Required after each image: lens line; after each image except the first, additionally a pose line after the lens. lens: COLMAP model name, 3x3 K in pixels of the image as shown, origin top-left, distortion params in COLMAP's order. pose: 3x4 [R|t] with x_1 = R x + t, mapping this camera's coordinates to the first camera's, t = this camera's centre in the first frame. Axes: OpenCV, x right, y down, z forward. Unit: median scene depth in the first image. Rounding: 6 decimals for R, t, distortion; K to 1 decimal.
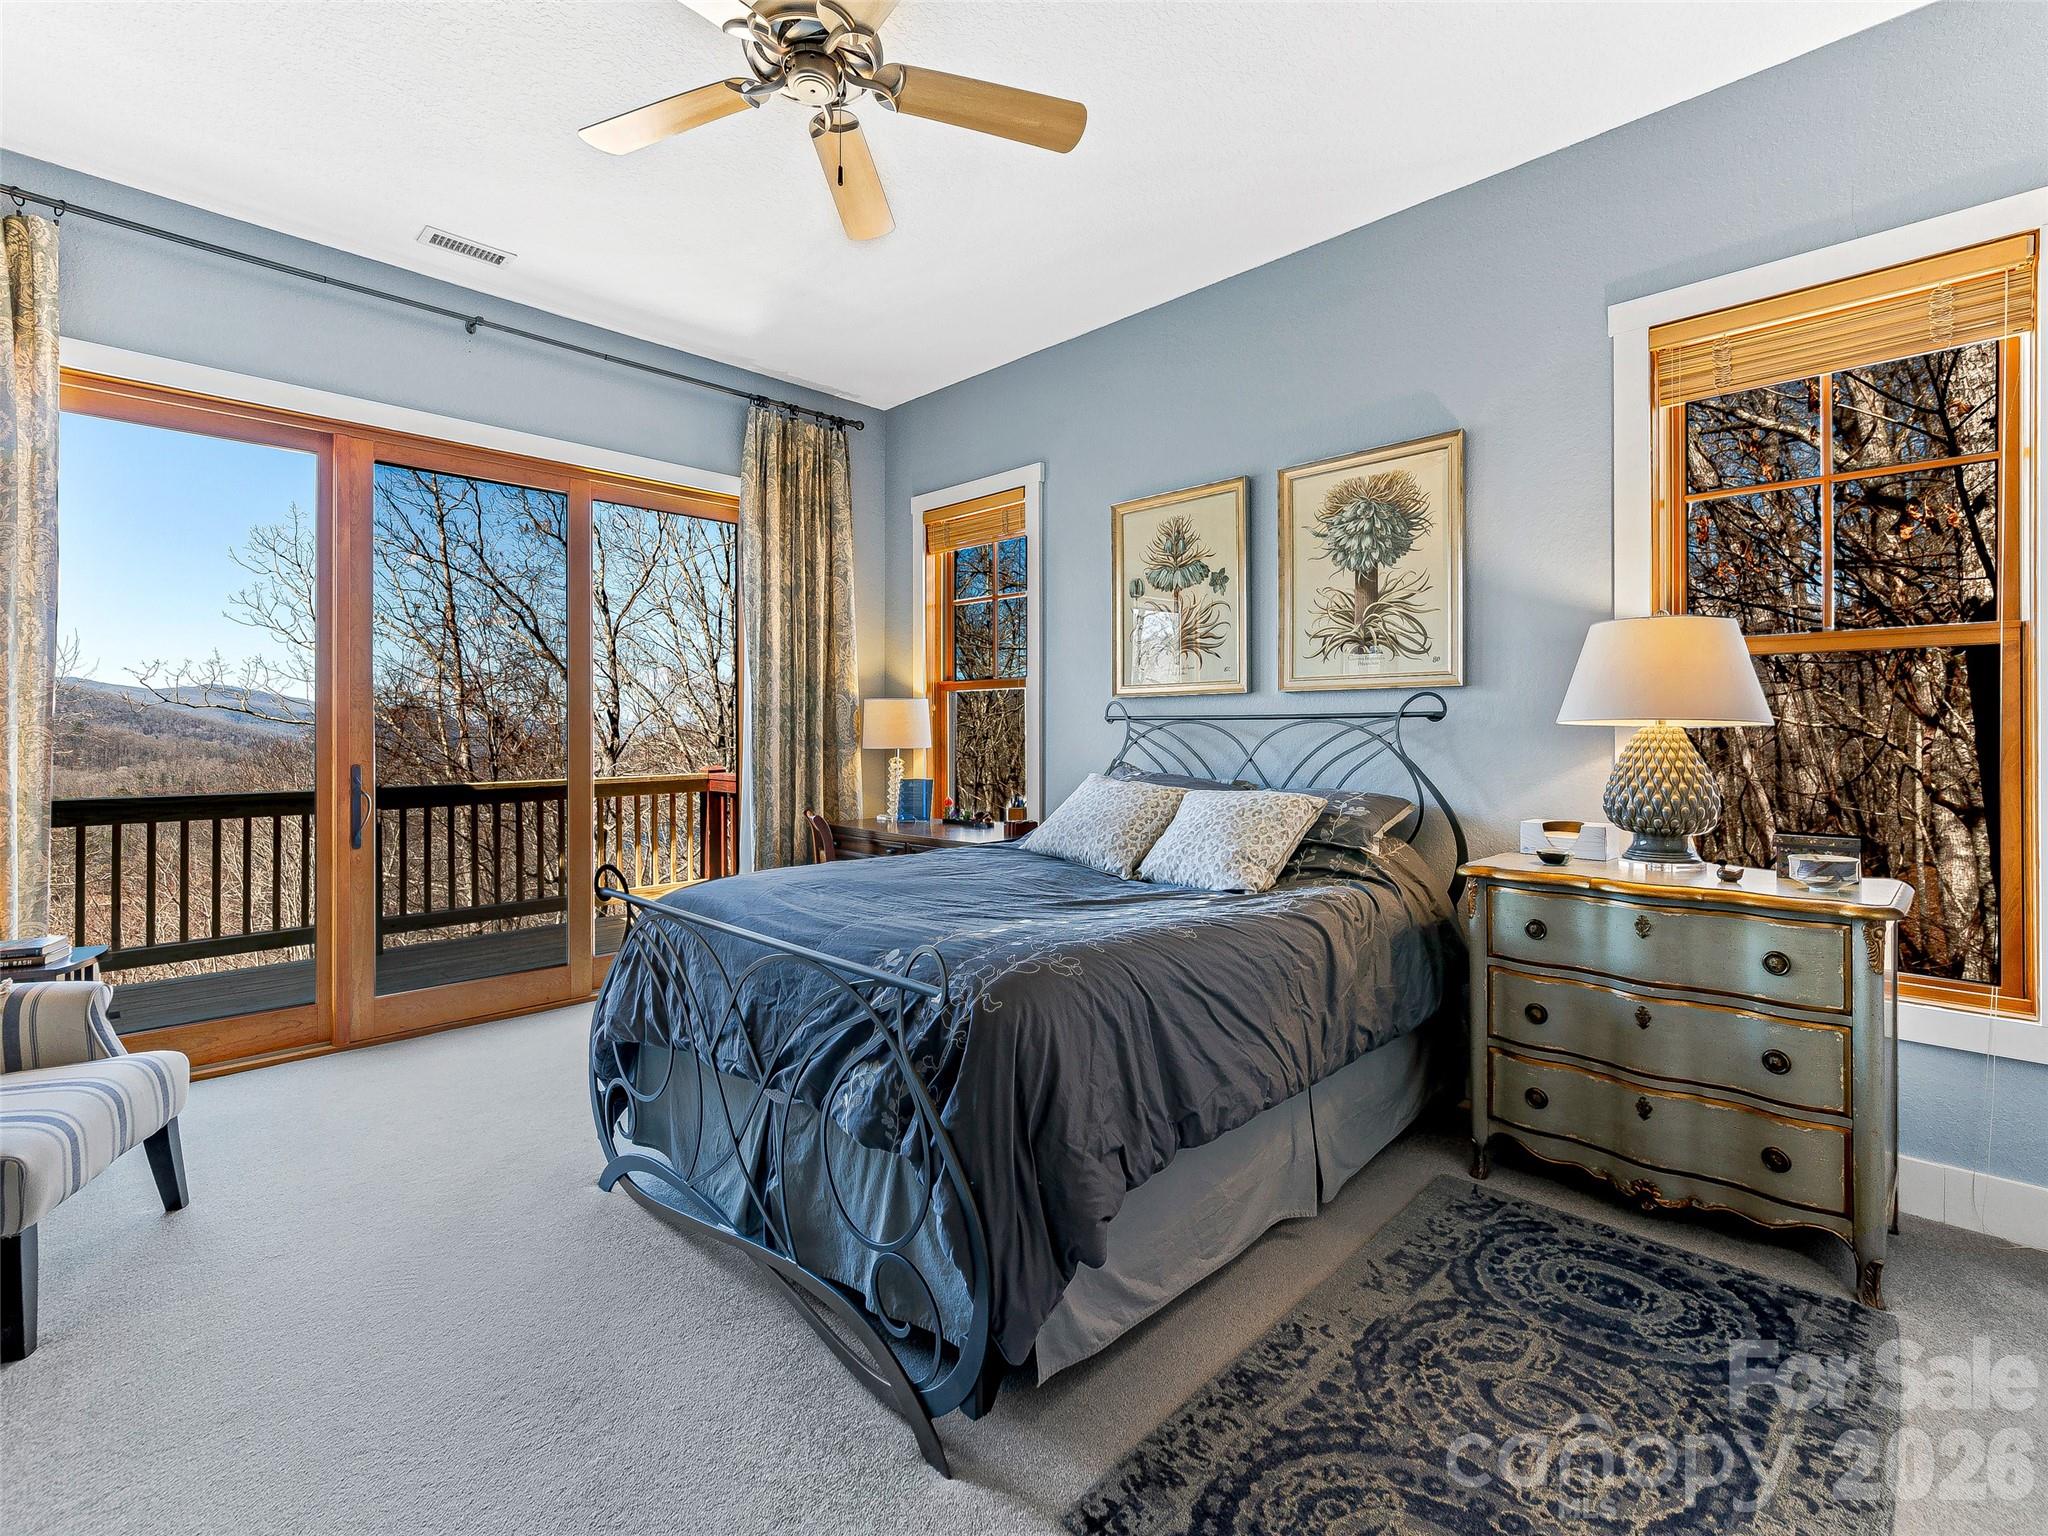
lens RADIAL K [[964.4, 0, 1026.5], [0, 964.4, 754.8], [0, 0, 1]] dist [0.001874, -0.001586]
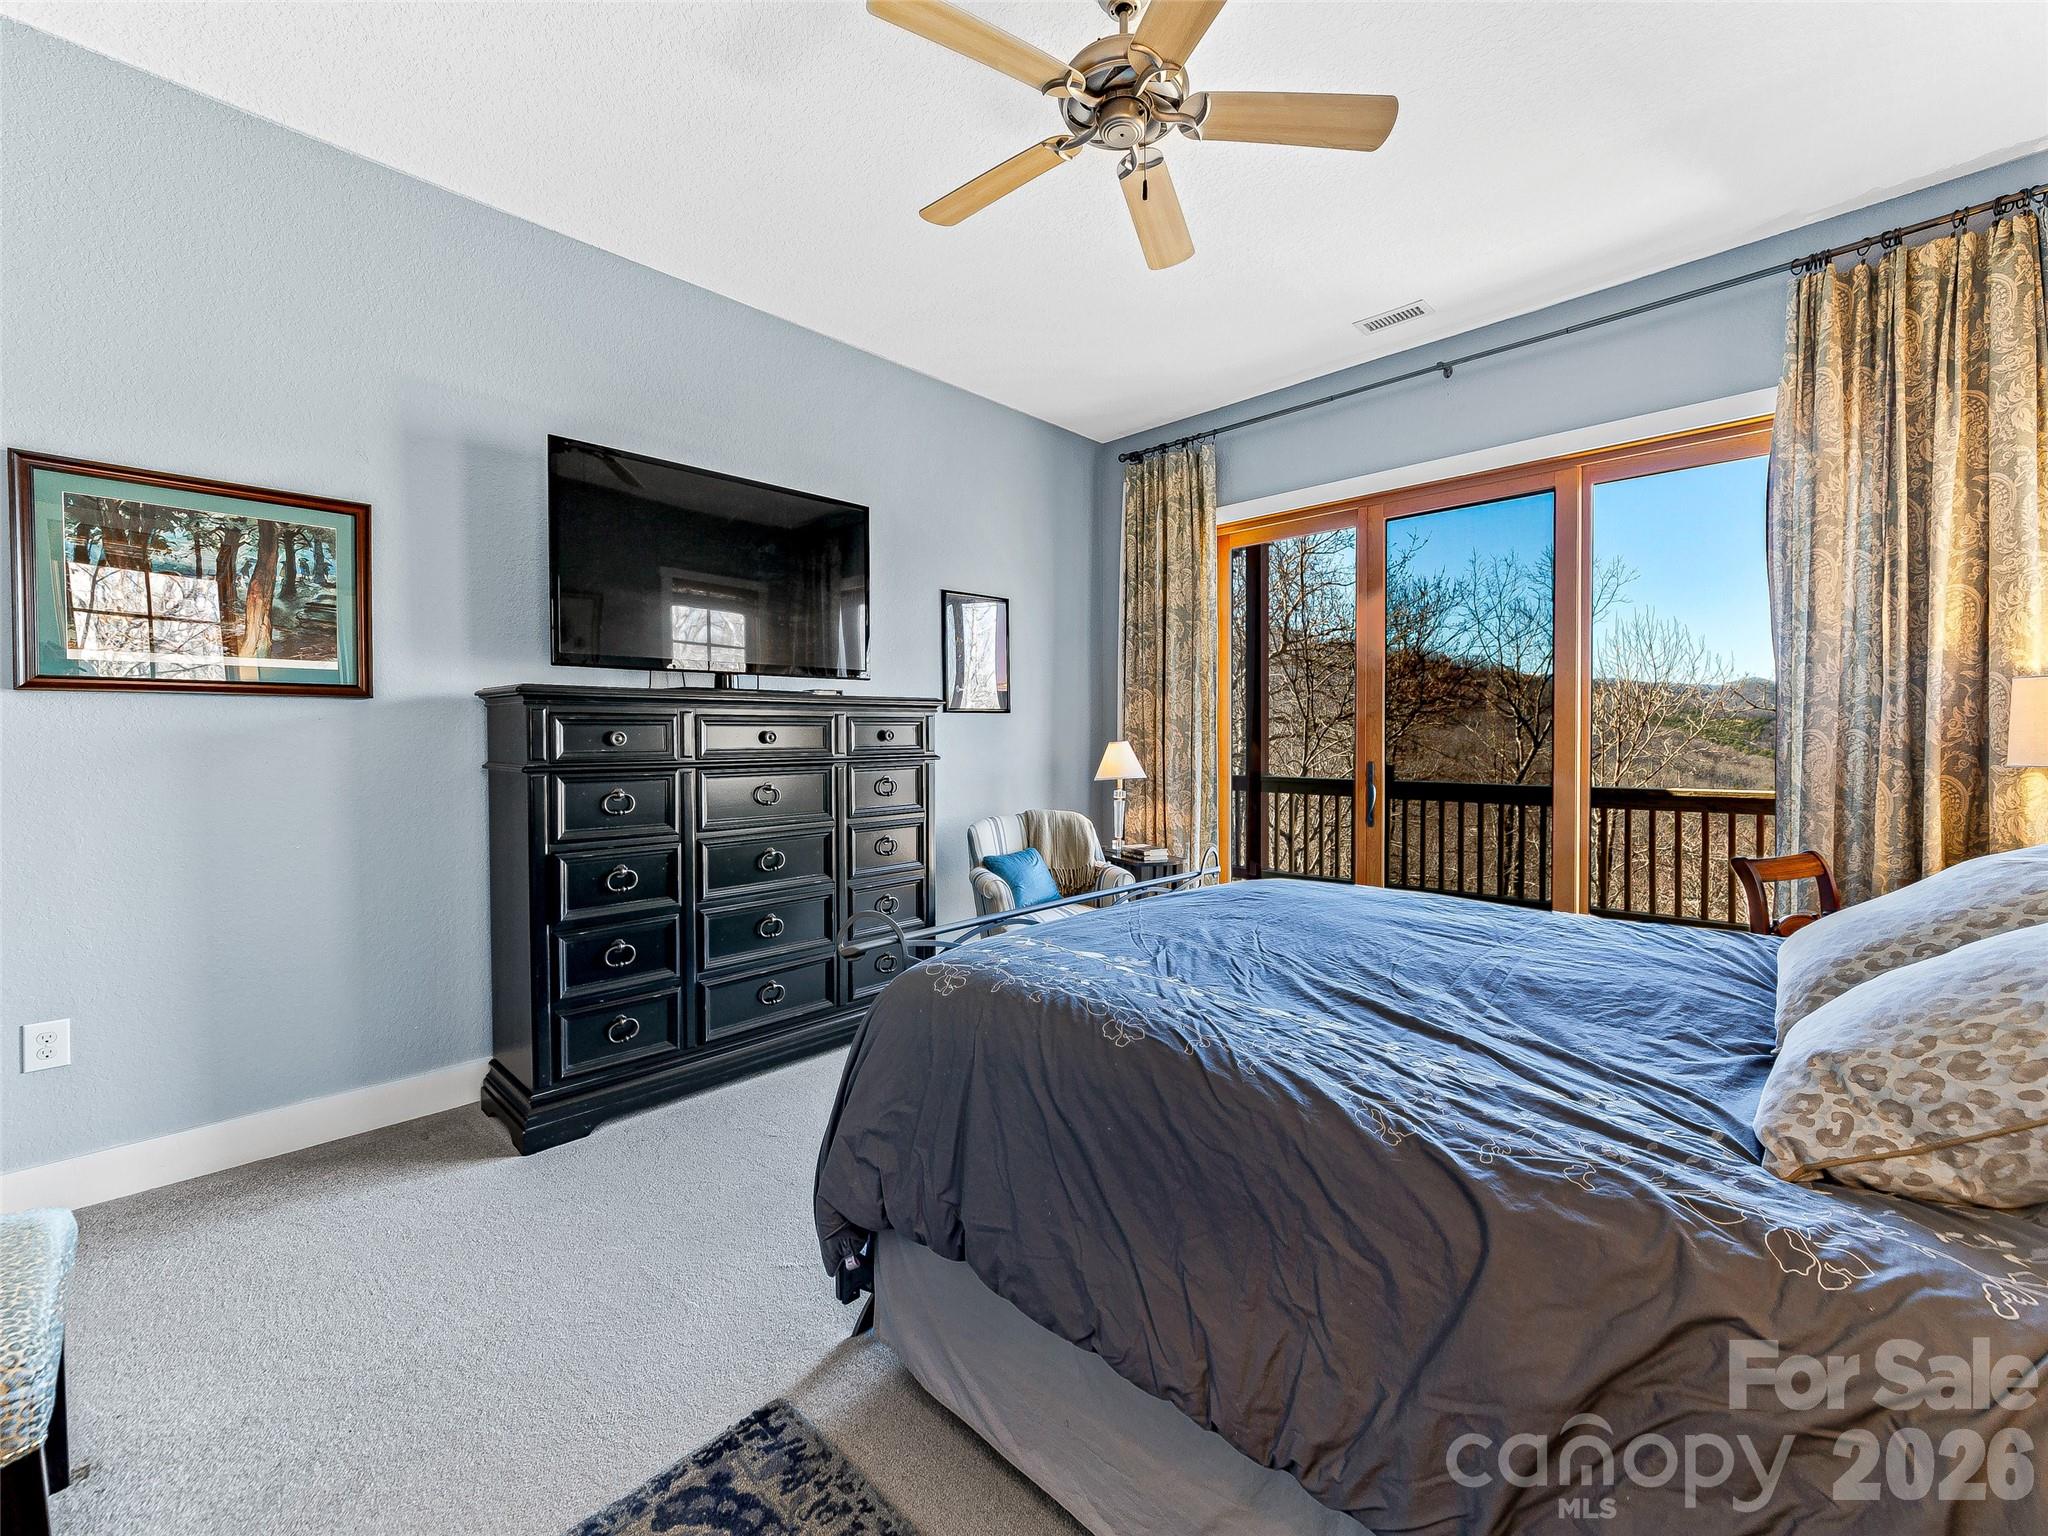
lens RADIAL K [[860.1, 0, 1024.0], [0, 860.1, 768.0], [0, 0, 1]] dist [0.000347, 0.000094]
pose [[-0.011210, 0.039264, -0.999166, 0.555178], [-0.023918, 0.998932, 0.039523, -0.018383], [0.999651, 0.024341, -0.010259, 0.673896]]
